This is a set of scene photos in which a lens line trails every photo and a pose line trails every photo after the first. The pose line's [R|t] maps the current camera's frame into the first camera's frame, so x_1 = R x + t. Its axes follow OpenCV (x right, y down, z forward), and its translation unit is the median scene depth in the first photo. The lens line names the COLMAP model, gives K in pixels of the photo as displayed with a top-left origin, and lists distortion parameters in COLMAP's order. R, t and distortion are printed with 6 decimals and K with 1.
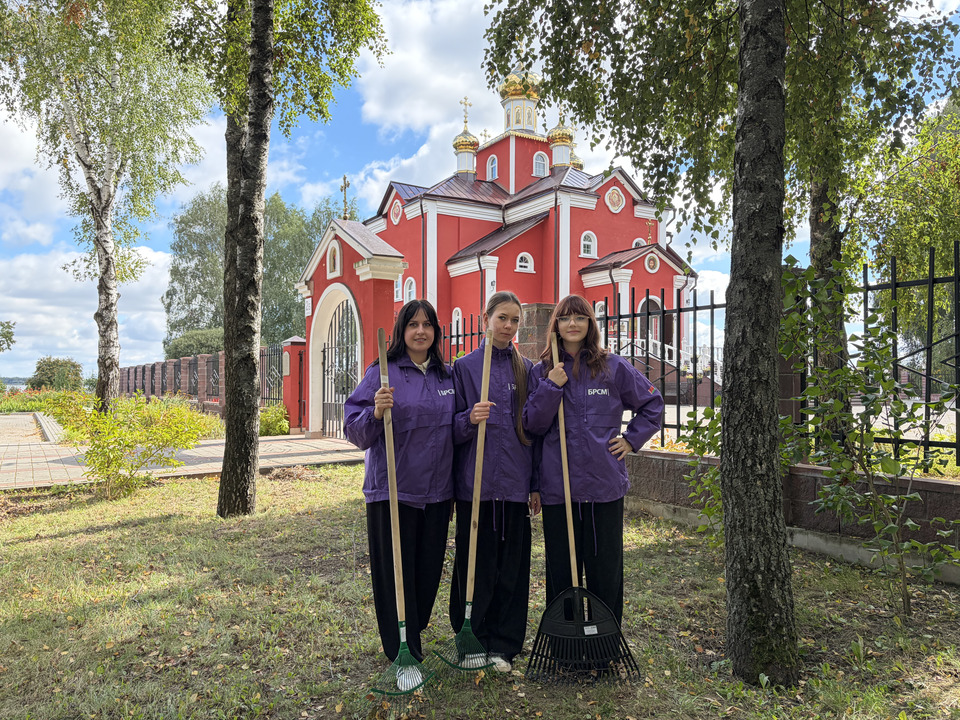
lens RADIAL K [[711.5, 0, 480.0], [0, 711.5, 360.0], [0, 0, 1]] dist [0.001618, -0.003389]
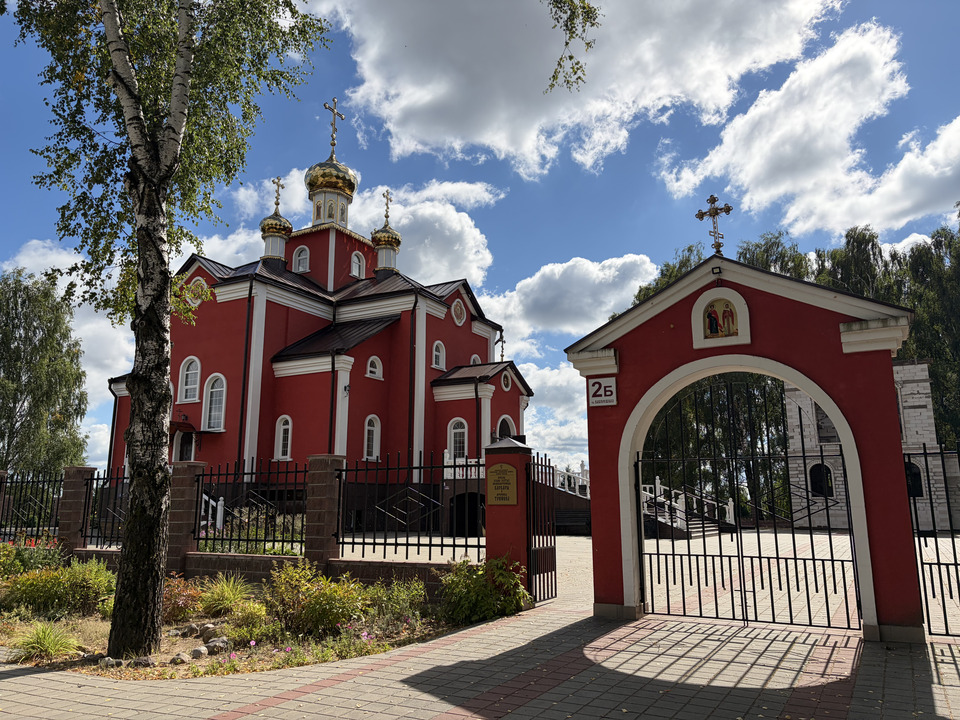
lens RADIAL K [[711.5, 0, 480.0], [0, 711.5, 360.0], [0, 0, 1]] dist [0.001618, -0.003389]
pose [[0.875016, 0.101124, 0.473415, -0.229820], [-0.017838, 0.984009, -0.177221, 0.005321], [-0.483766, 0.146626, 0.862828, 0.180229]]
